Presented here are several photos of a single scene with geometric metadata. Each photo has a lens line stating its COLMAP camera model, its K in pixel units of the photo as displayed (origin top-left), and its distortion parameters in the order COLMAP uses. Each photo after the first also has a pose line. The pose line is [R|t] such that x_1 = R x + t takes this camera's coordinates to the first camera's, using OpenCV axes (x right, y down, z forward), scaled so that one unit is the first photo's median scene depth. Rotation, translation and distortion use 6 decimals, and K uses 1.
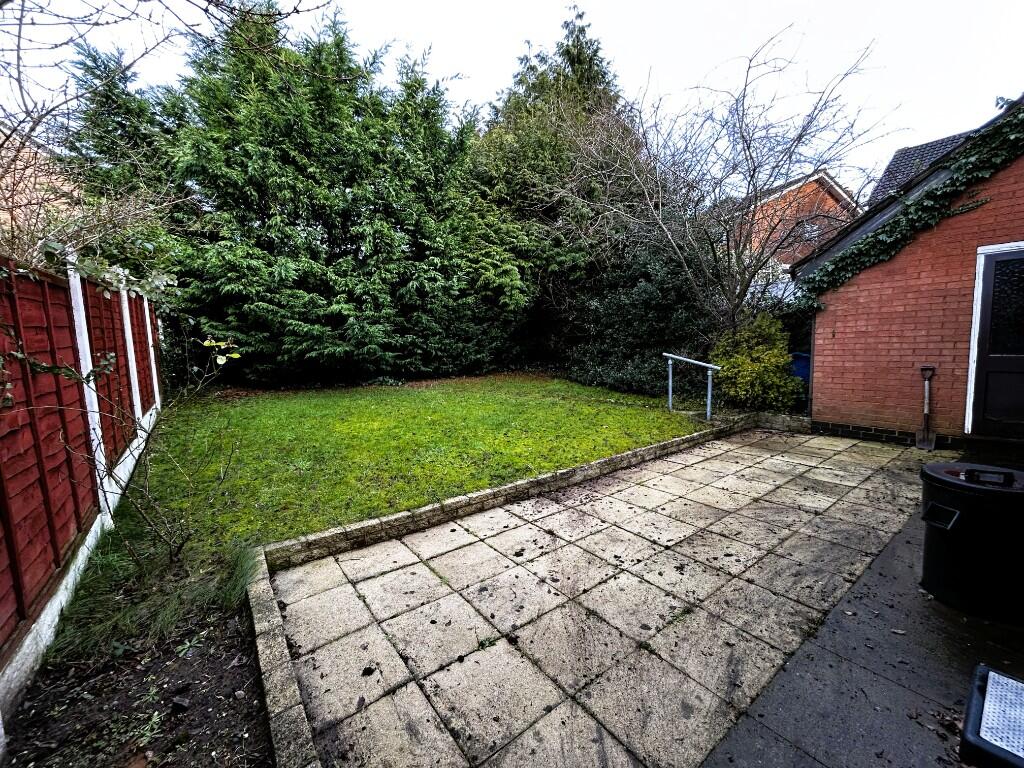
lens RADIAL K [[413.6, 0, 513.0], [0, 413.6, 384.0], [0, 0, 1]] dist [-0.000114, -0.000282]
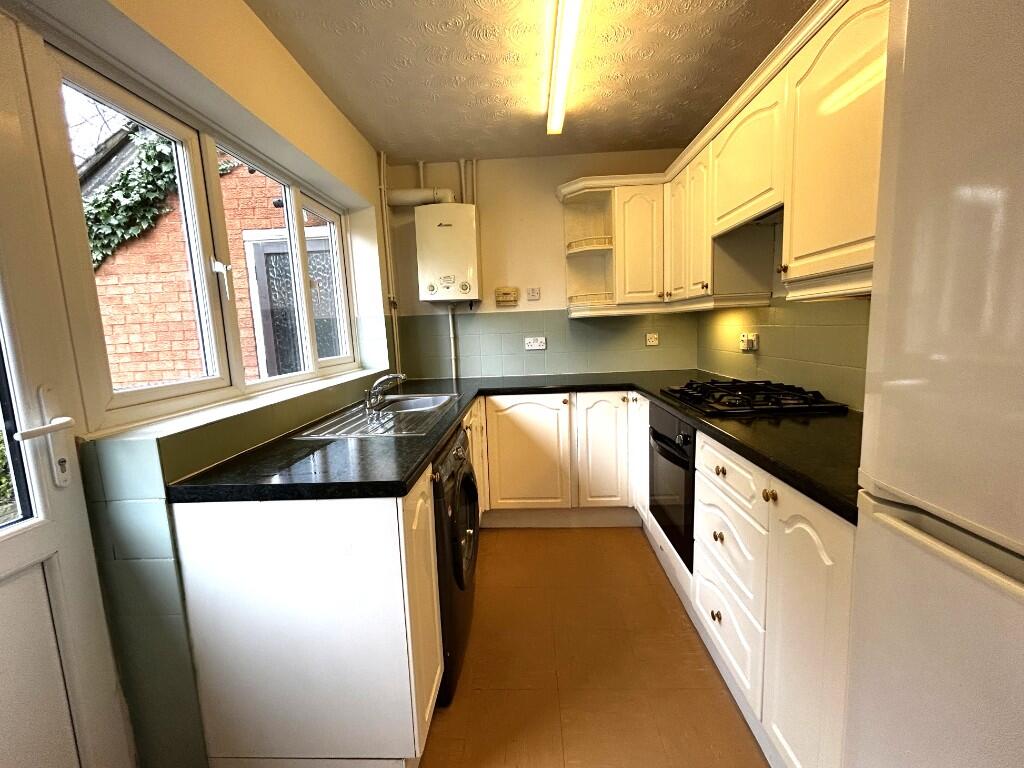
lens RADIAL K [[417.9, 0, 511.7], [0, 417.9, 381.8], [0, 0, 1]] dist [-0.000057, -0.000745]
pose [[0.637122, -0.098517, 0.764441, 0.991321], [0.104219, 0.993701, 0.041202, -0.071001], [-0.763684, 0.053418, 0.643376, 0.252413]]
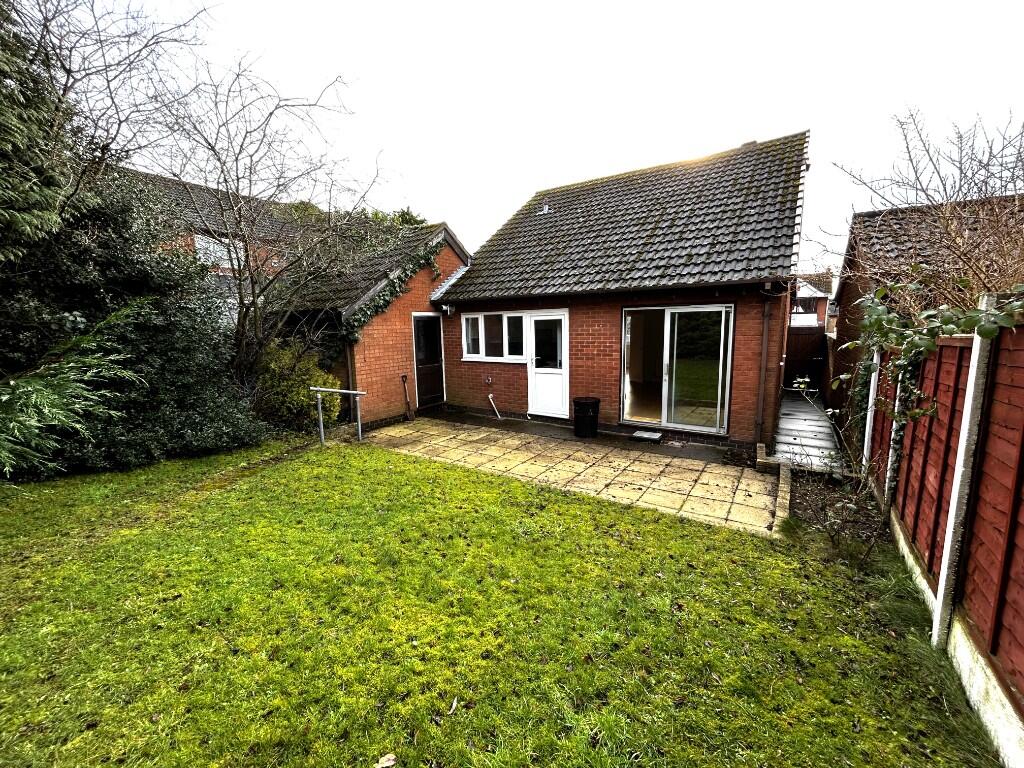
lens RADIAL K [[413.6, 0, 513.0], [0, 413.6, 384.0], [0, 0, 1]] dist [-0.000114, -0.000282]
pose [[-0.321235, -0.099295, 0.941779, -1.055795], [0.124835, 0.981369, 0.146050, -0.266637], [-0.938735, 0.164483, -0.302855, 1.436437]]
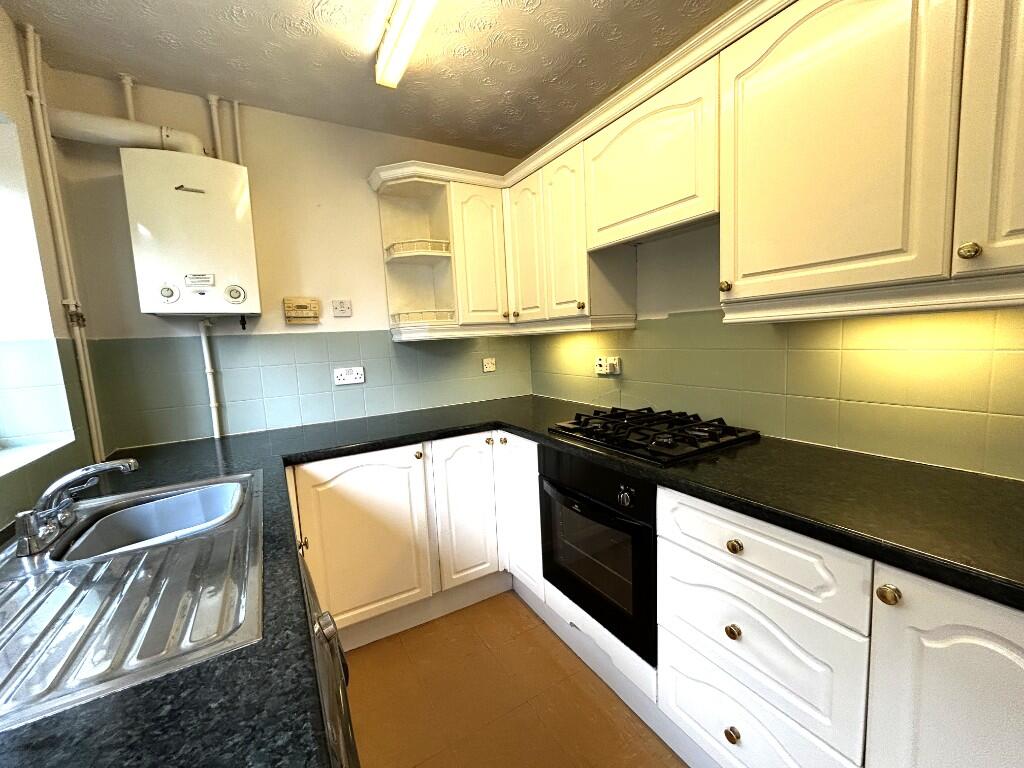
lens RADIAL K [[413.6, 0, 513.0], [0, 413.6, 384.0], [0, 0, 1]] dist [-0.000114, -0.000282]
pose [[0.123828, -0.091880, 0.988041, 1.086696], [0.148602, 0.986193, 0.073084, -0.101649], [-0.981114, 0.137775, 0.135772, 0.416863]]
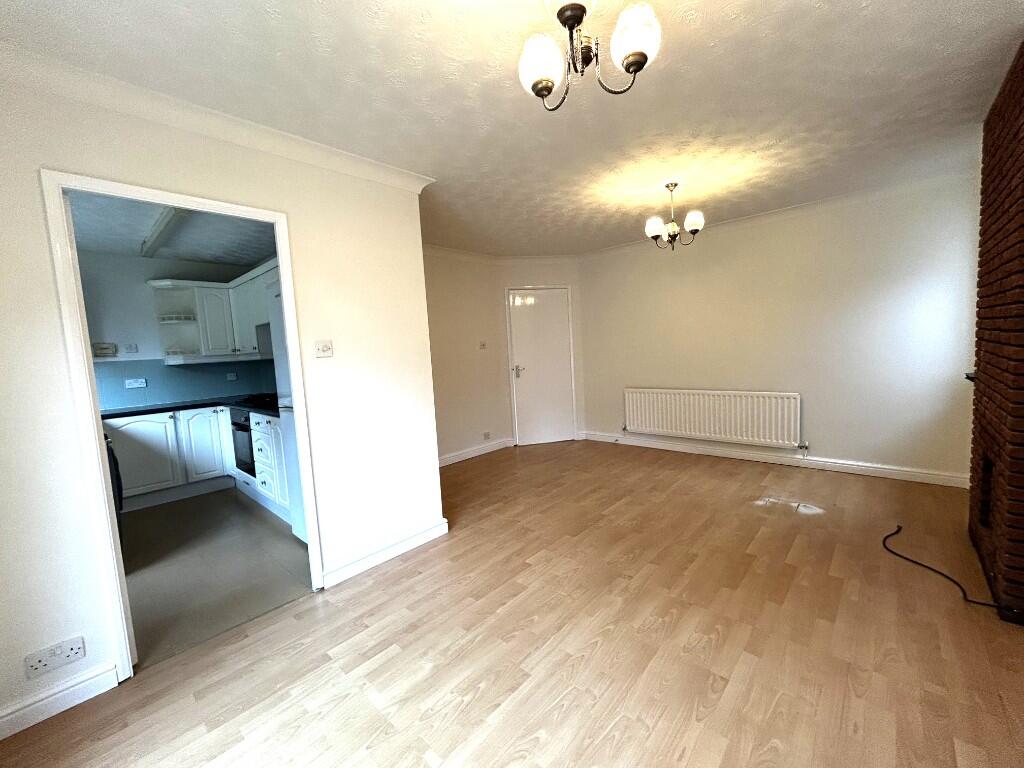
lens RADIAL K [[413.6, 0, 513.0], [0, 413.6, 384.0], [0, 0, 1]] dist [-0.000114, -0.000282]
pose [[-0.176289, -0.045069, 0.983306, 0.418419], [0.165217, 0.983425, 0.074695, -0.024457], [-0.970374, 0.175627, -0.165921, -0.041555]]
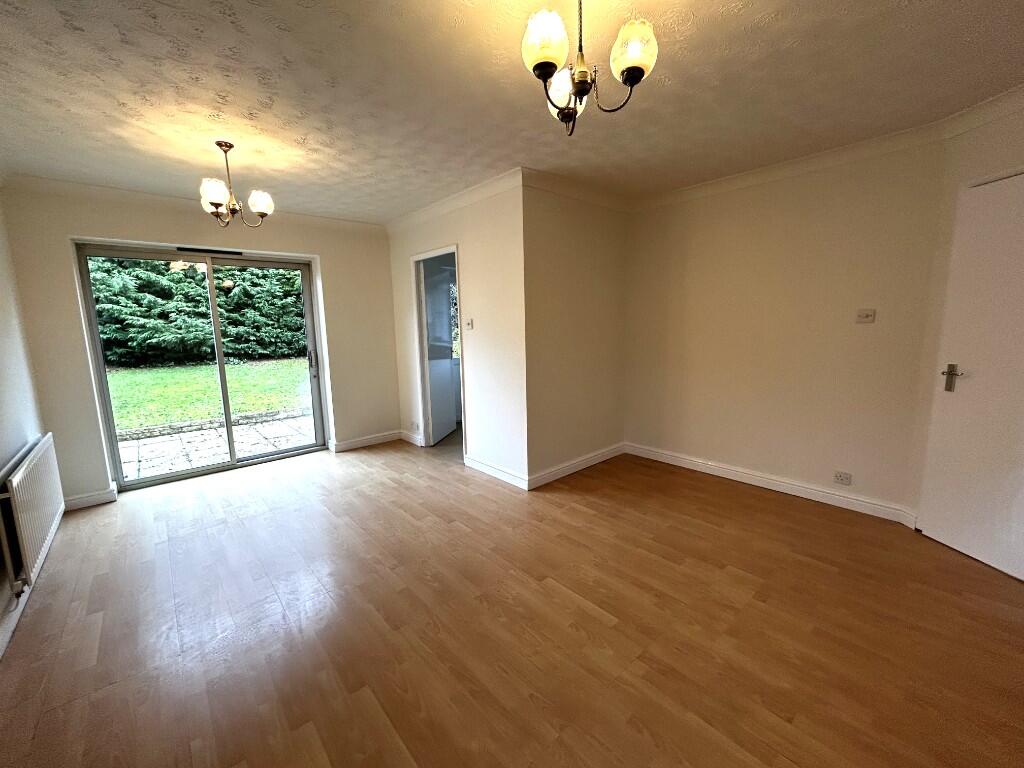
lens RADIAL K [[417.9, 0, 511.7], [0, 417.9, 381.8], [0, 0, 1]] dist [-0.000057, -0.000745]
pose [[0.997492, -0.001712, 0.070753, 1.072883], [-0.000860, 0.999340, 0.036312, 0.023501], [-0.070769, -0.036282, 0.996833, -0.844214]]
